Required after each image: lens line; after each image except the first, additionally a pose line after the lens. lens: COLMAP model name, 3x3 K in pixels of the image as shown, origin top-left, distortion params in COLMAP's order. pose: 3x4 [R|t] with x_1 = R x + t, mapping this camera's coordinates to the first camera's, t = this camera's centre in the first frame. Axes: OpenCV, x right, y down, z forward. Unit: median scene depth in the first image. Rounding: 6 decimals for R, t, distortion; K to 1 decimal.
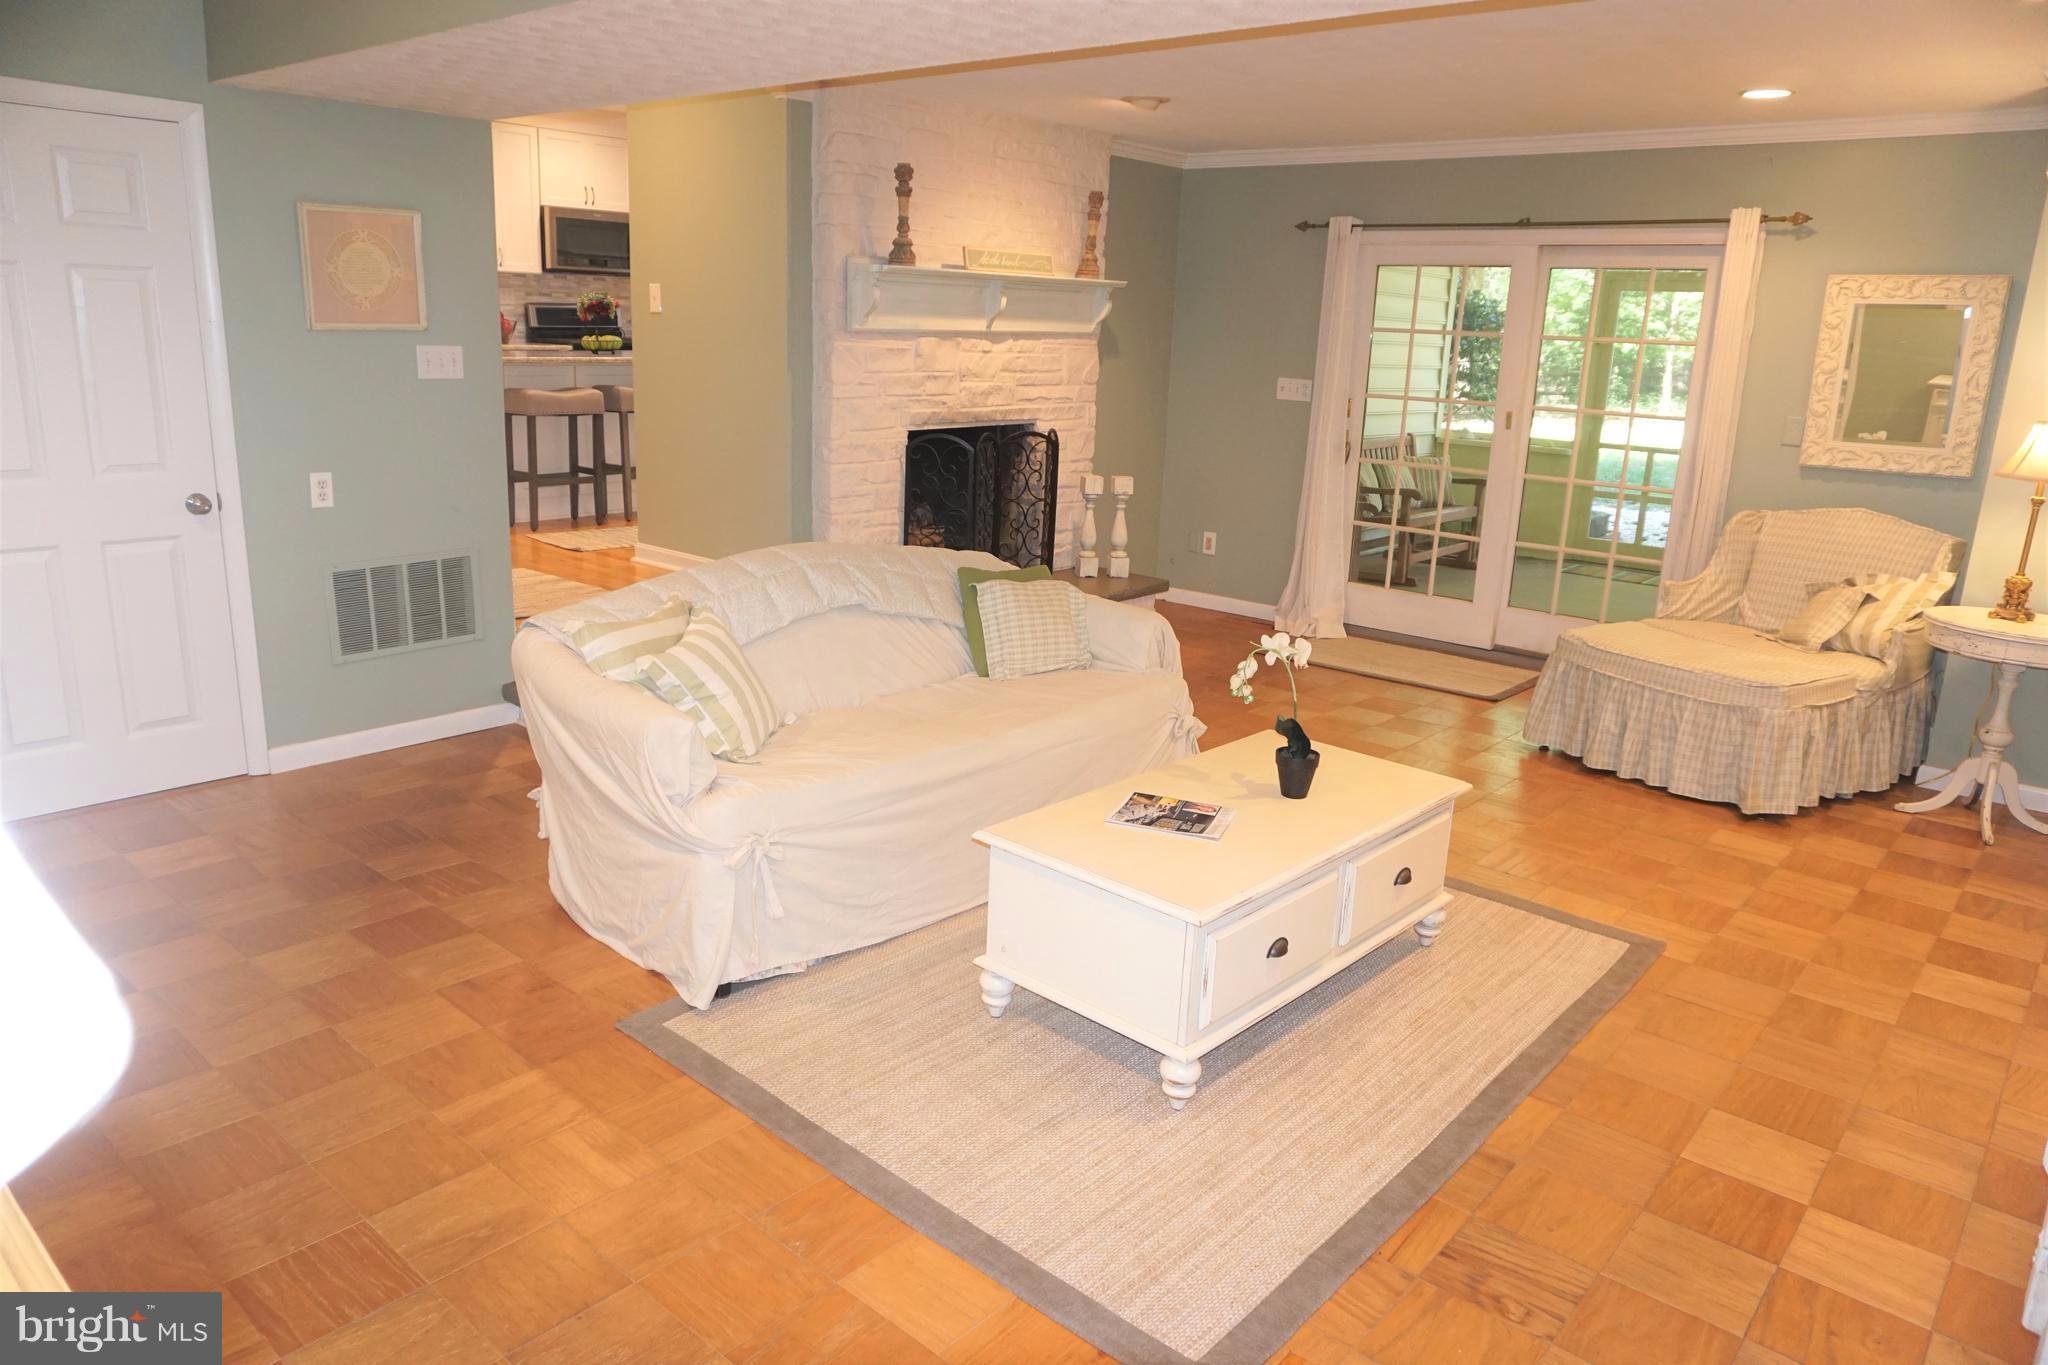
lens RADIAL K [[1383.0, 0, 1028.1], [0, 1383.0, 675.3], [0, 0, 1]] dist [-0.026343, 0.006410]
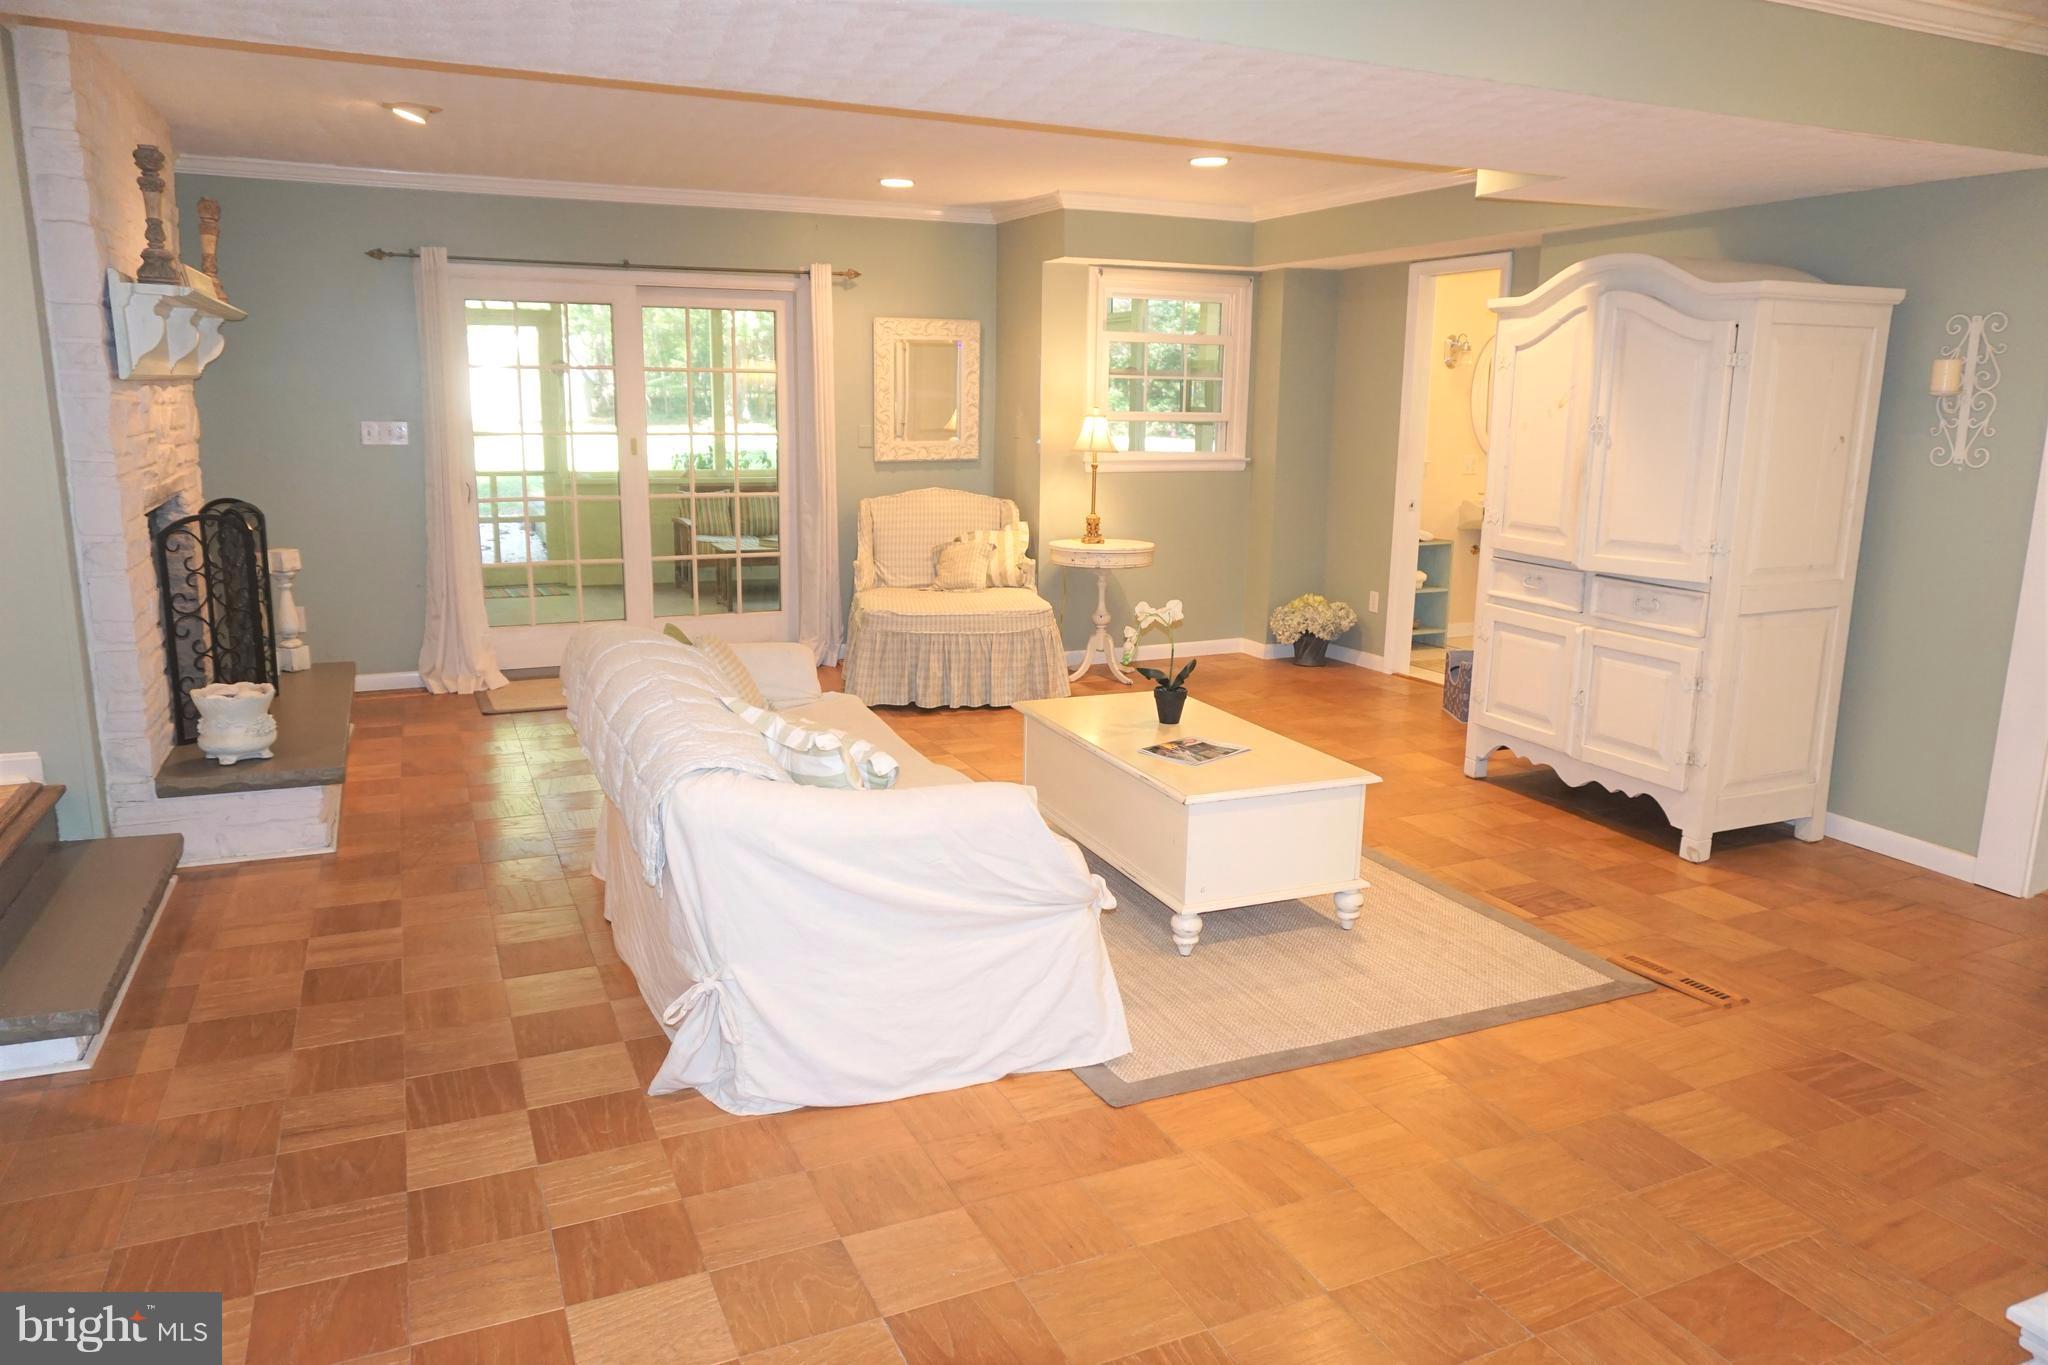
lens RADIAL K [[1383.0, 0, 1030.6], [0, 1383.0, 683.1], [0, 0, 1]] dist [-0.026343, 0.006410]
pose [[0.402821, -0.217259, 0.889119, -0.617110], [0.229389, 0.964380, 0.131723, -0.091985], [-0.886067, 0.150894, 0.438310, 0.331554]]
